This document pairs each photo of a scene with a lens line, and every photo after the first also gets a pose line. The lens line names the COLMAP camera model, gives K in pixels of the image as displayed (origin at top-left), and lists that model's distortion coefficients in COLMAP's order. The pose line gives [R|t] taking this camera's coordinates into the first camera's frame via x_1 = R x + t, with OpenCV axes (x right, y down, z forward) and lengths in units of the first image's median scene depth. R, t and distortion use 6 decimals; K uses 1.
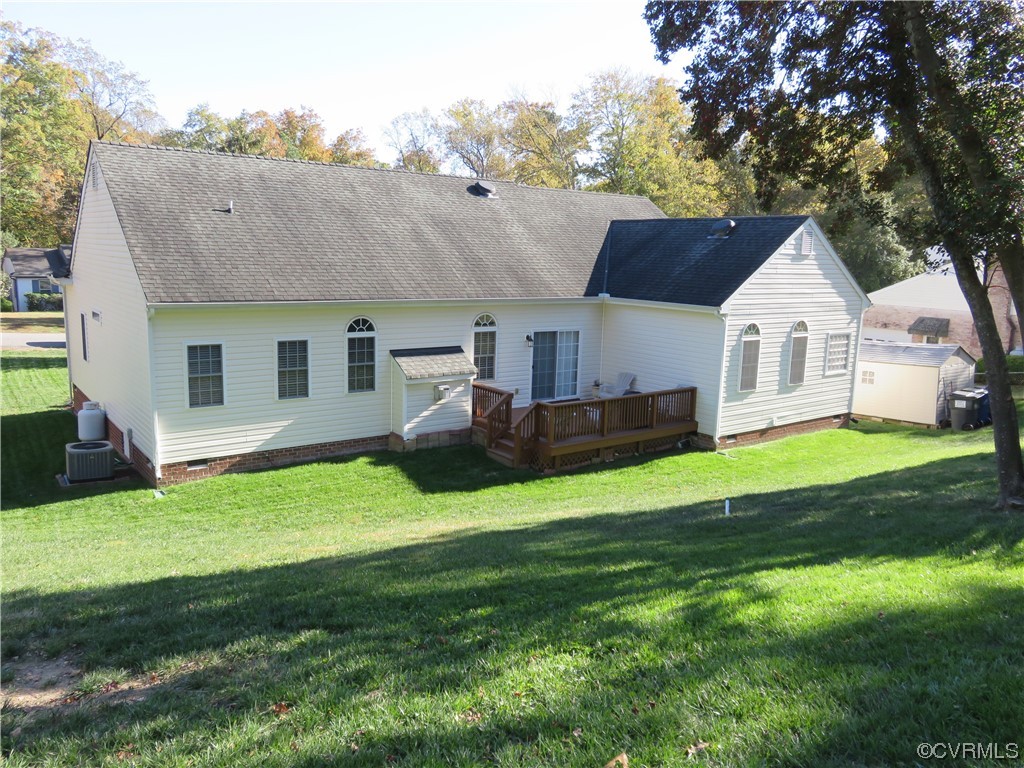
lens RADIAL K [[771.7, 0, 511.7], [0, 771.7, 384.5], [0, 0, 1]] dist [-0.000560, -0.004775]
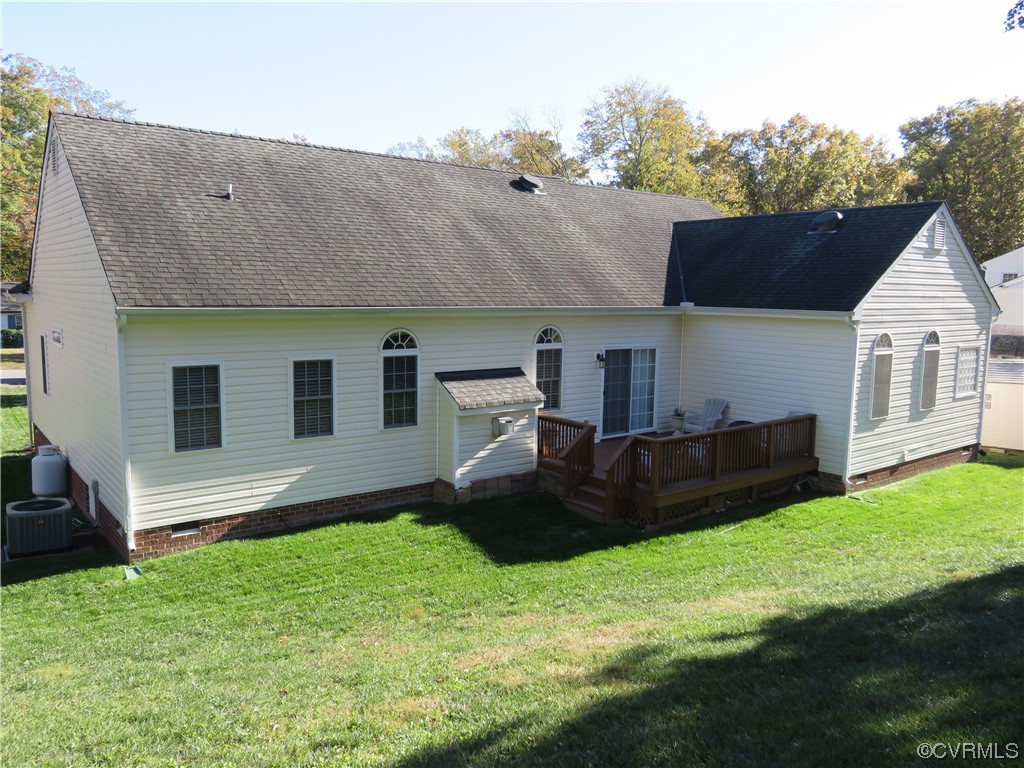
lens RADIAL K [[771.7, 0, 511.9], [0, 771.7, 382.1], [0, 0, 1]] dist [-0.000560, -0.004775]
pose [[0.999775, -0.015685, 0.014273, -0.086715], [0.016365, 0.998671, -0.048876, 0.004040], [-0.013487, 0.049098, 0.998703, 0.210911]]
